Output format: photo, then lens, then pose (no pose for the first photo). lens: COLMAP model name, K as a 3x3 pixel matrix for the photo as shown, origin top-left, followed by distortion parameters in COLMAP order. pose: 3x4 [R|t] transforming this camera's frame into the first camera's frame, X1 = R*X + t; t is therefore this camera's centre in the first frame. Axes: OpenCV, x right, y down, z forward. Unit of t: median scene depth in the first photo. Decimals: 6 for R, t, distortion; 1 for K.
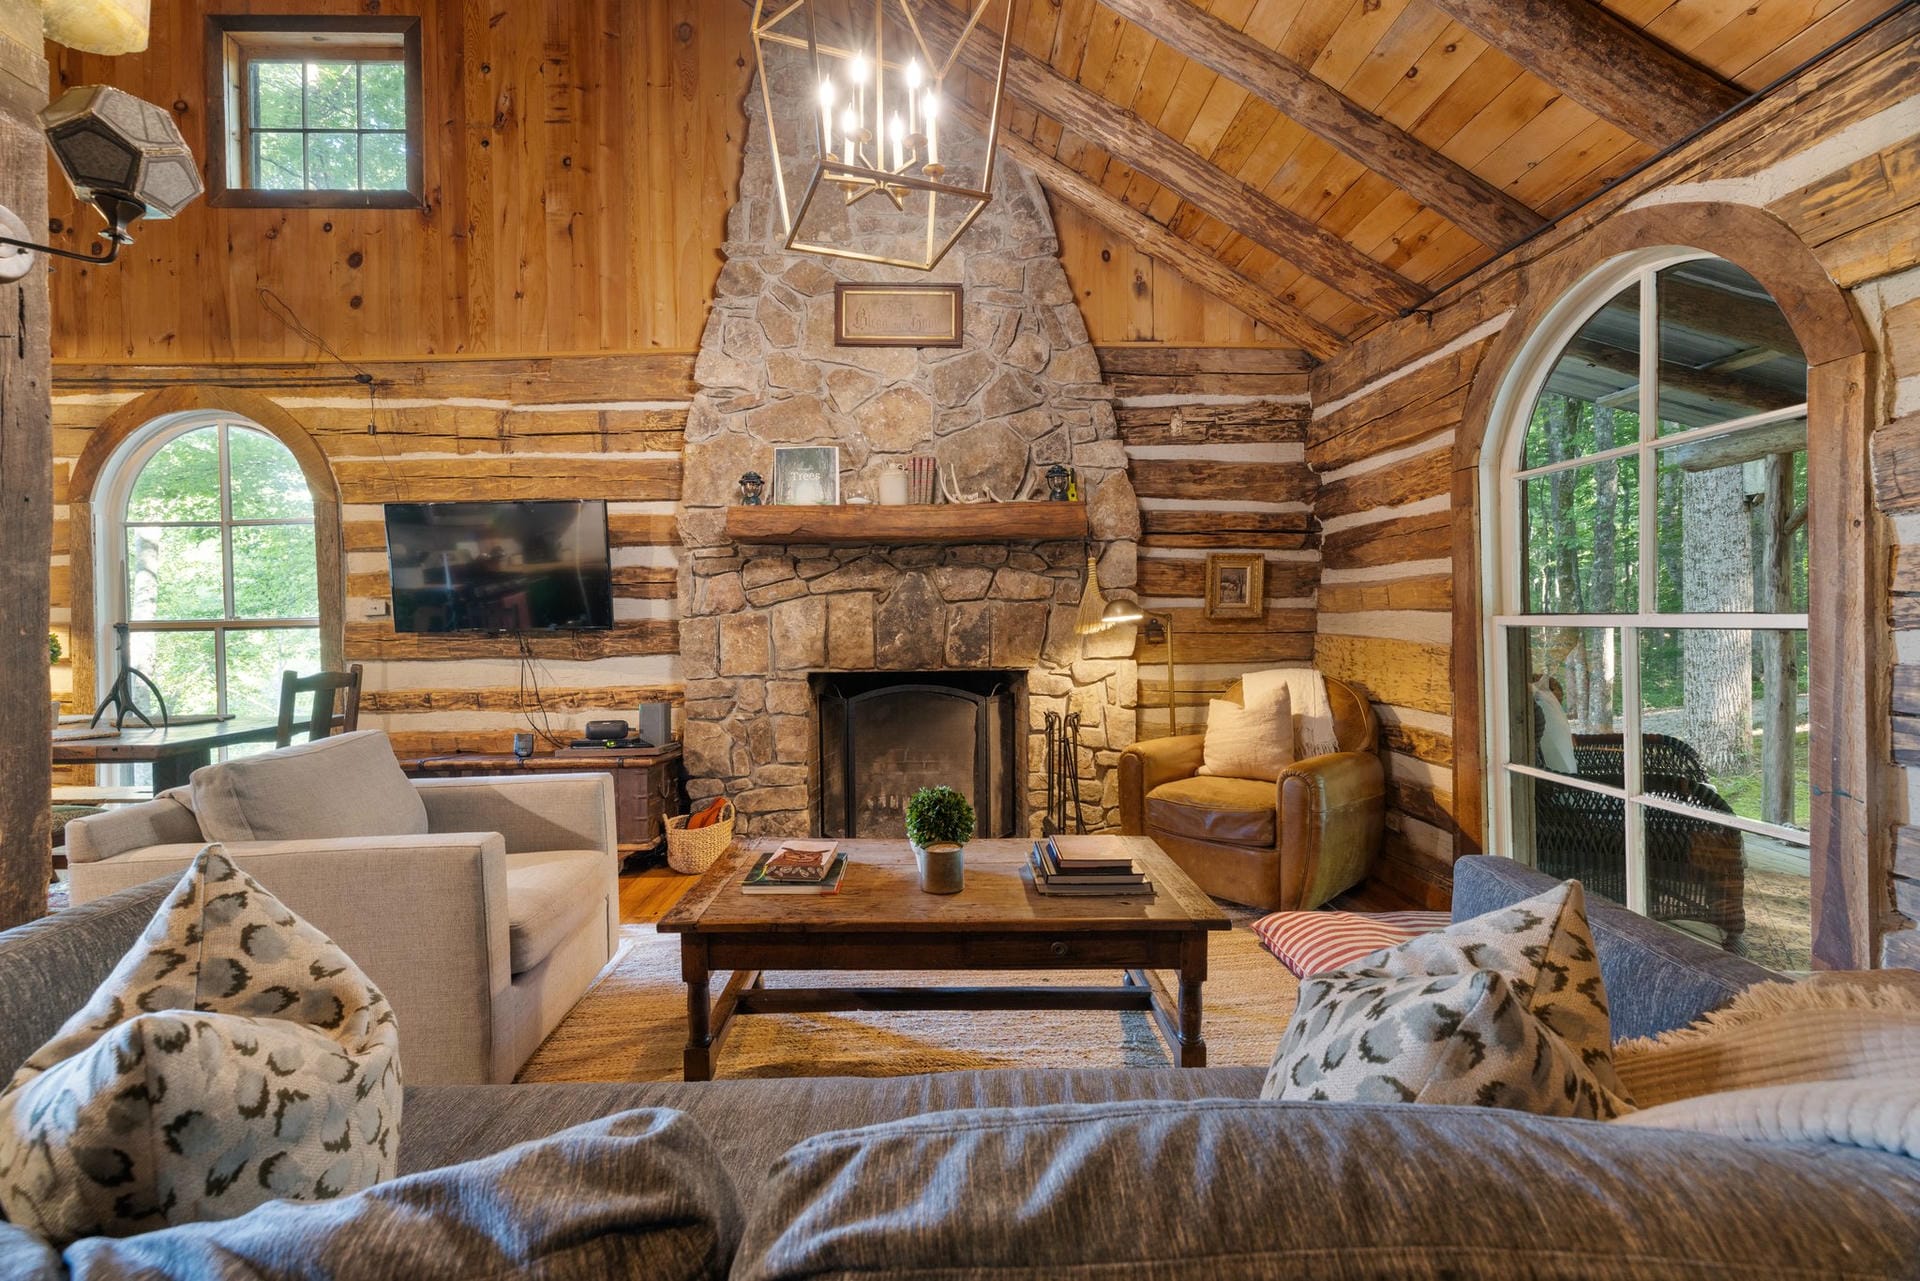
lens RADIAL K [[819.3, 0, 936.0], [0, 819.3, 621.0], [0, 0, 1]] dist [-0.000927, -0.000097]
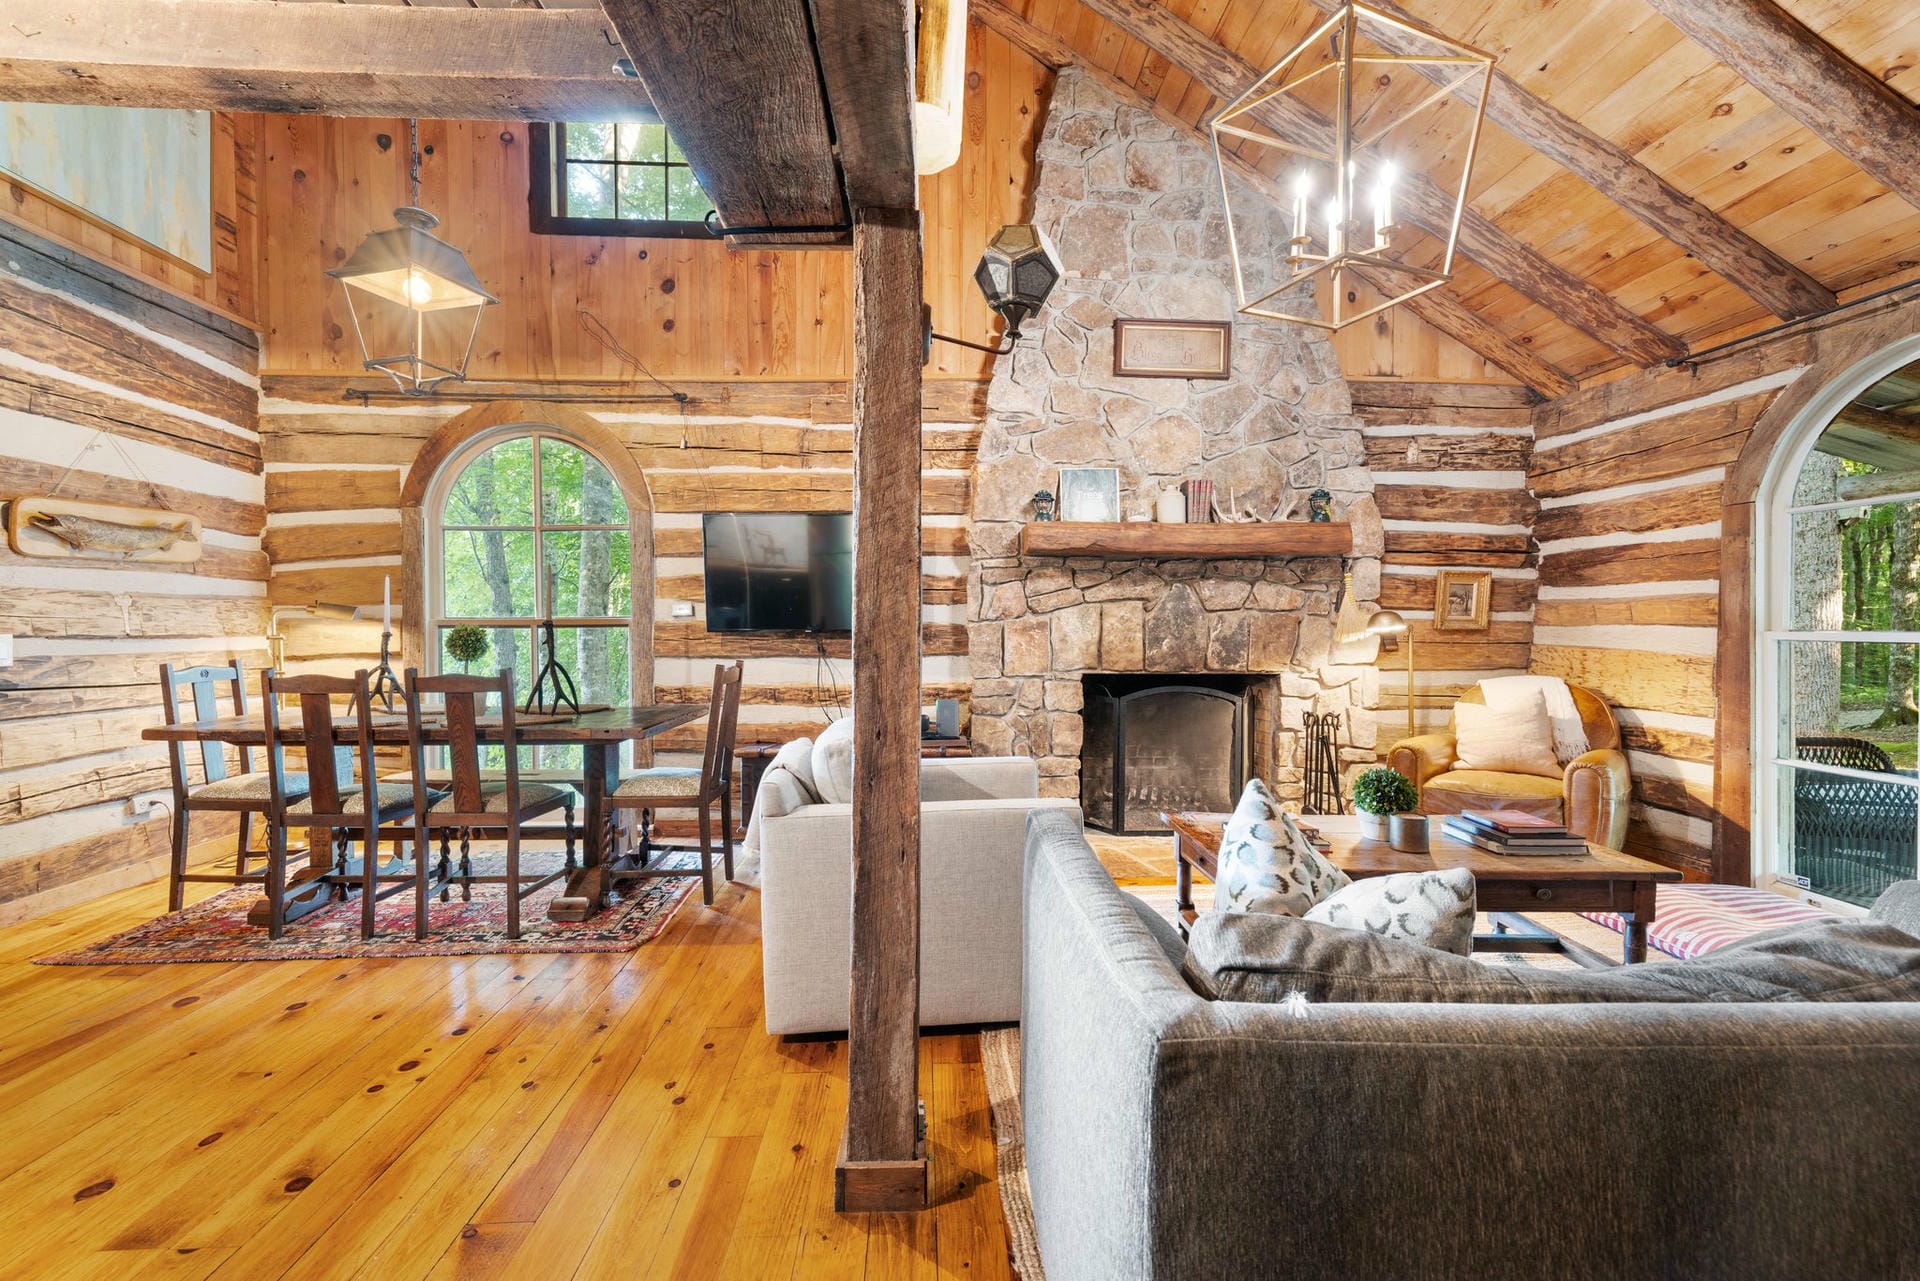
lens RADIAL K [[832.4, 0, 954.7], [0, 832.4, 637.2], [0, 0, 1]] dist [0.002681, -0.000186]
pose [[0.999688, 0.013929, 0.020713, -0.352330], [-0.014196, 0.999817, 0.012819, 0.002129], [-0.020530, -0.013109, 0.999703, -0.112463]]
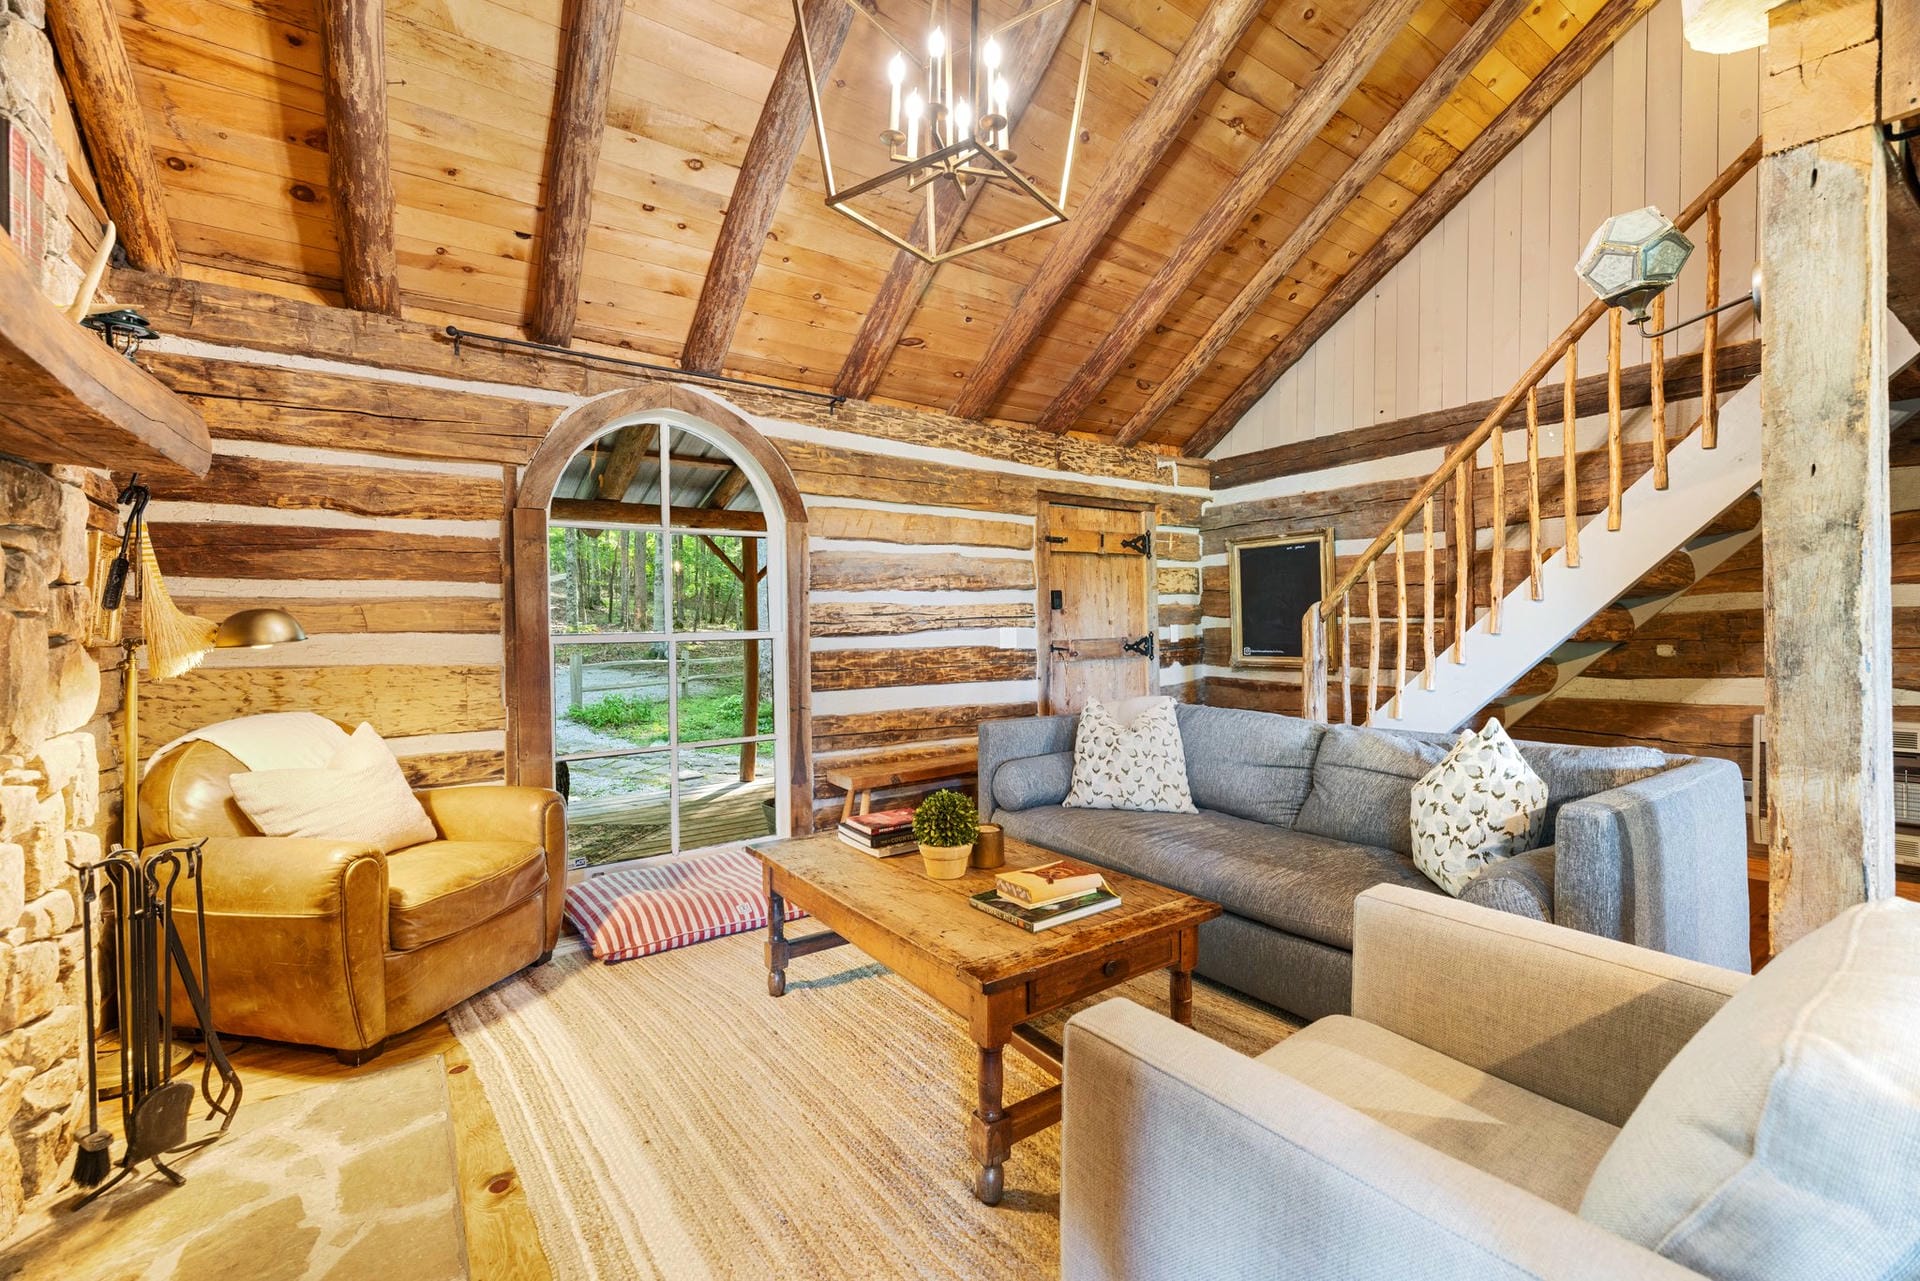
lens RADIAL K [[832.4, 0, 954.7], [0, 832.4, 637.2], [0, 0, 1]] dist [0.002681, -0.000186]
pose [[-0.573932, 0.004135, 0.818893, -0.476395], [0.021918, 0.999707, 0.010313, -0.003441], [-0.818610, 0.023868, -0.573854, 0.872582]]
